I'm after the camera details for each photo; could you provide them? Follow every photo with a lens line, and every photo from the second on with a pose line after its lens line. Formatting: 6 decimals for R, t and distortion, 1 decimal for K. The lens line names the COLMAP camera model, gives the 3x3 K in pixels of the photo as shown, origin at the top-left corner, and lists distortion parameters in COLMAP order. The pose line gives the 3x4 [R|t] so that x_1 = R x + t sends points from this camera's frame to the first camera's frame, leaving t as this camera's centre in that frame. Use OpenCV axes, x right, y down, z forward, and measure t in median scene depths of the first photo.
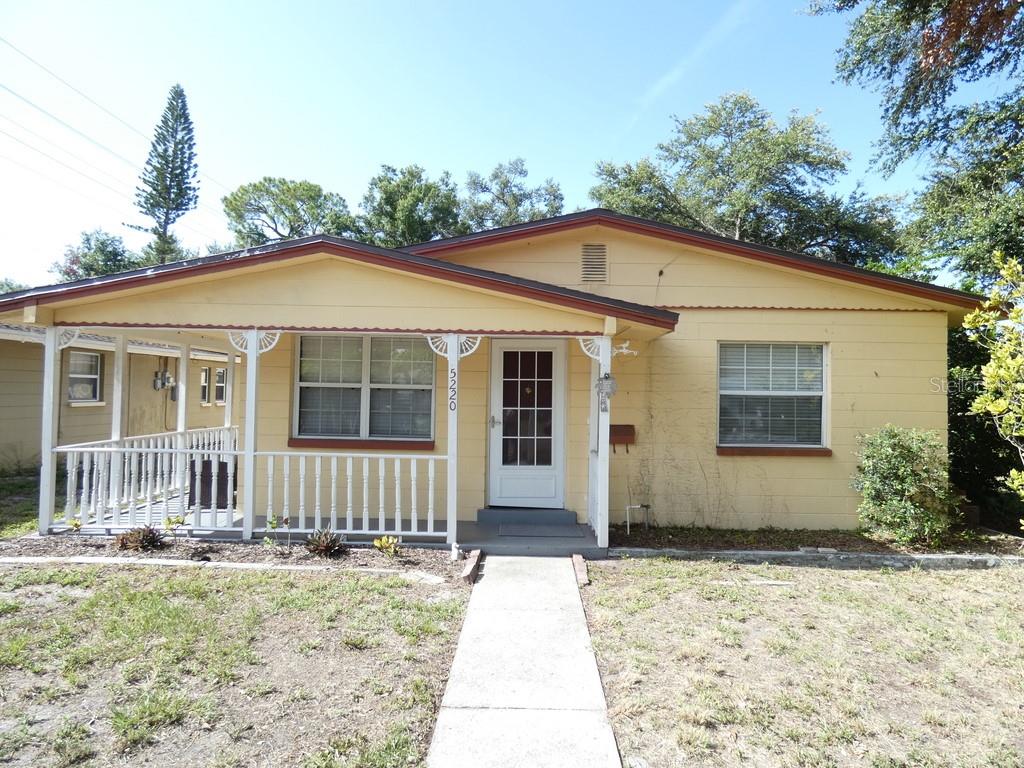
lens RADIAL K [[611.6, 0, 518.3], [0, 611.6, 381.9], [0, 0, 1]] dist [-0.004549, 0.015139]
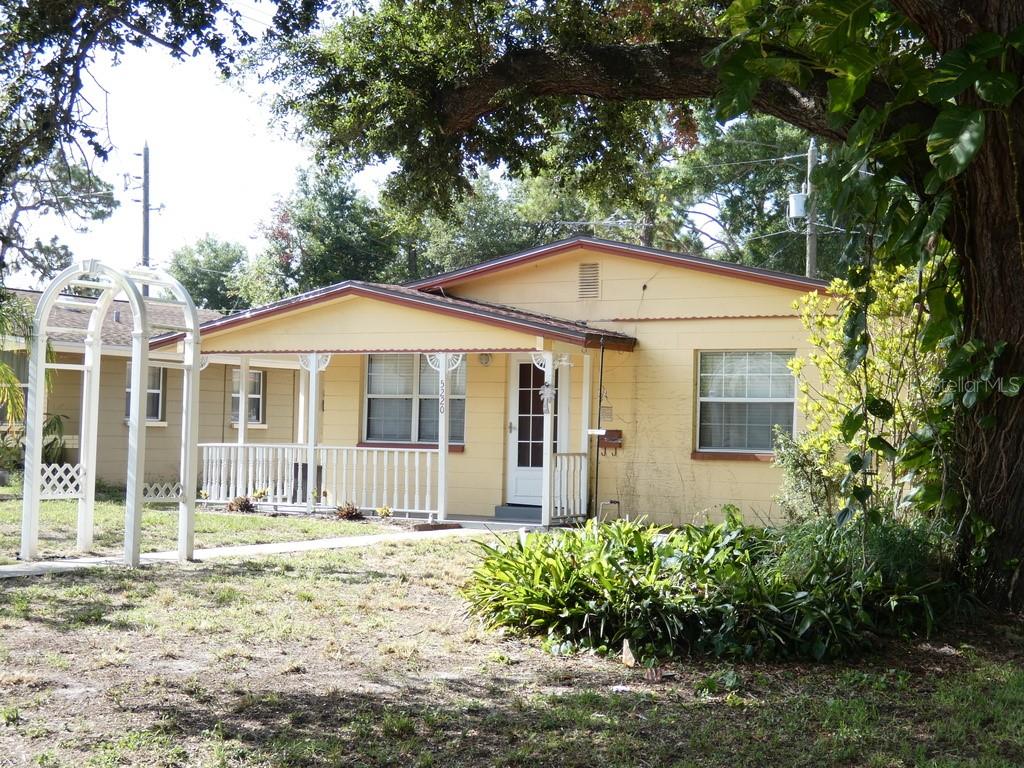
lens RADIAL K [[1767.3, 0, 512.0], [0, 1767.3, 384.0], [0, 0, 1]] dist [0.295233, -0.056766]
pose [[0.860997, -0.014921, -0.508391, 1.595111], [0.002101, 0.999665, -0.025780, 0.068904], [0.508605, 0.021128, 0.860741, -1.762412]]
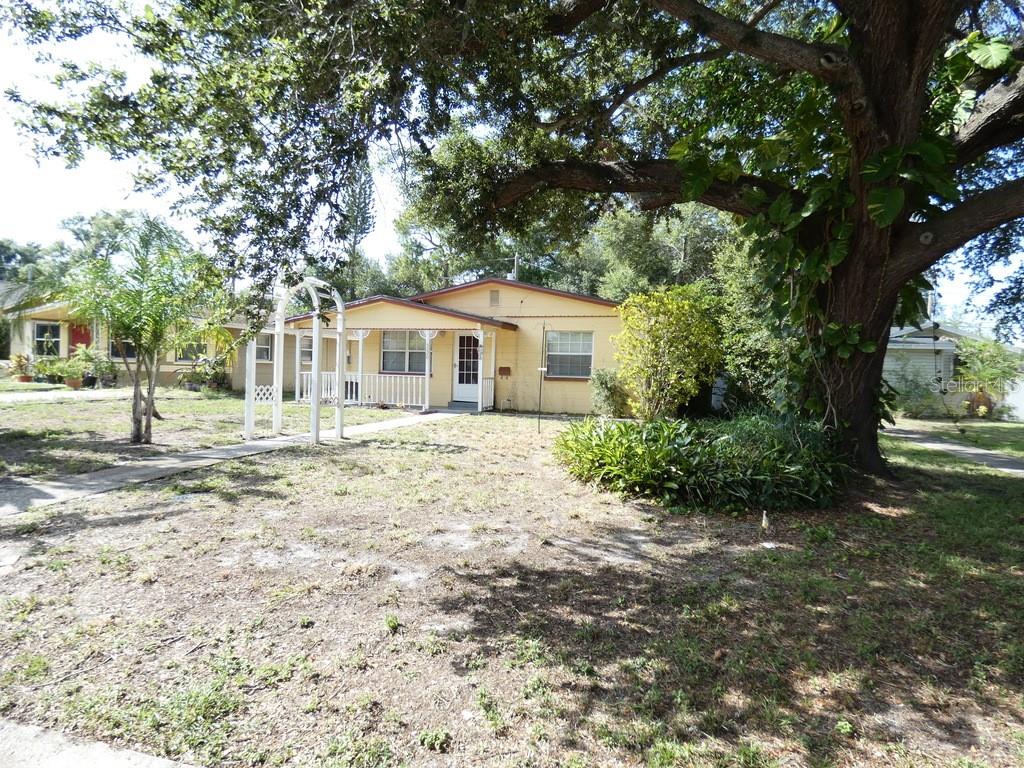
lens RADIAL K [[630.9, 0, 512.0], [0, 630.9, 384.0], [0, 0, 1]] dist [-0.001329, 0.000194]
pose [[0.956268, 0.012738, -0.292213, 0.899043], [-0.003401, 0.999468, 0.032438, 0.056500], [0.292471, -0.030025, 0.955803, -1.306349]]
